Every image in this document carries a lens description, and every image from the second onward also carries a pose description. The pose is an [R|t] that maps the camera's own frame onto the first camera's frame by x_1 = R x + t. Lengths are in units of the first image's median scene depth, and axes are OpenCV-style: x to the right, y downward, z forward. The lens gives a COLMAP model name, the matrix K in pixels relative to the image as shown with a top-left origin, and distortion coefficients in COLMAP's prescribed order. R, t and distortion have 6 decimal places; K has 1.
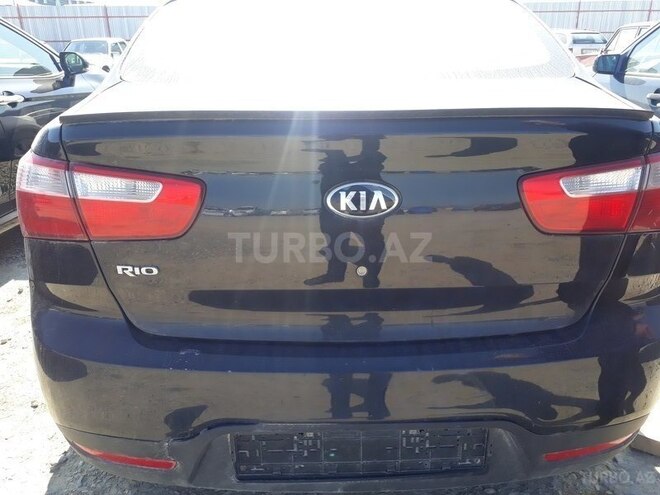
lens RADIAL K [[582.6, 0, 330.0], [0, 582.6, 247.5], [0, 0, 1]] dist [0.004823, -0.000837]
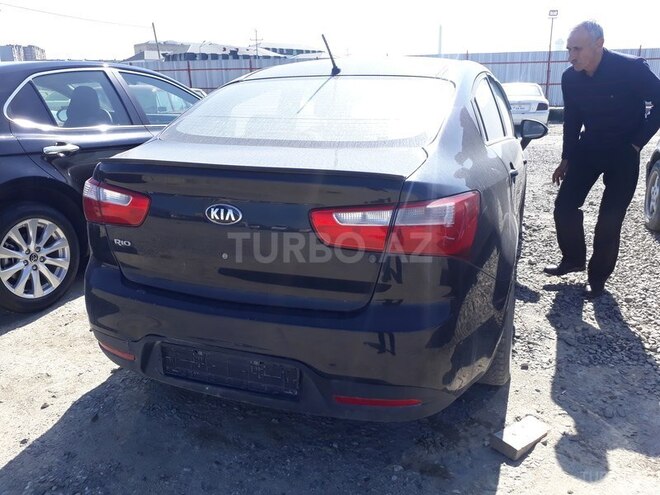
lens RADIAL K [[582.6, 0, 330.0], [0, 582.6, 247.5], [0, 0, 1]] dist [0.004823, -0.000837]
pose [[0.925618, 0.106457, -0.363177, 1.005858], [-0.136926, 0.988815, -0.059132, 0.078660], [0.352820, 0.104462, 0.929842, -0.515566]]
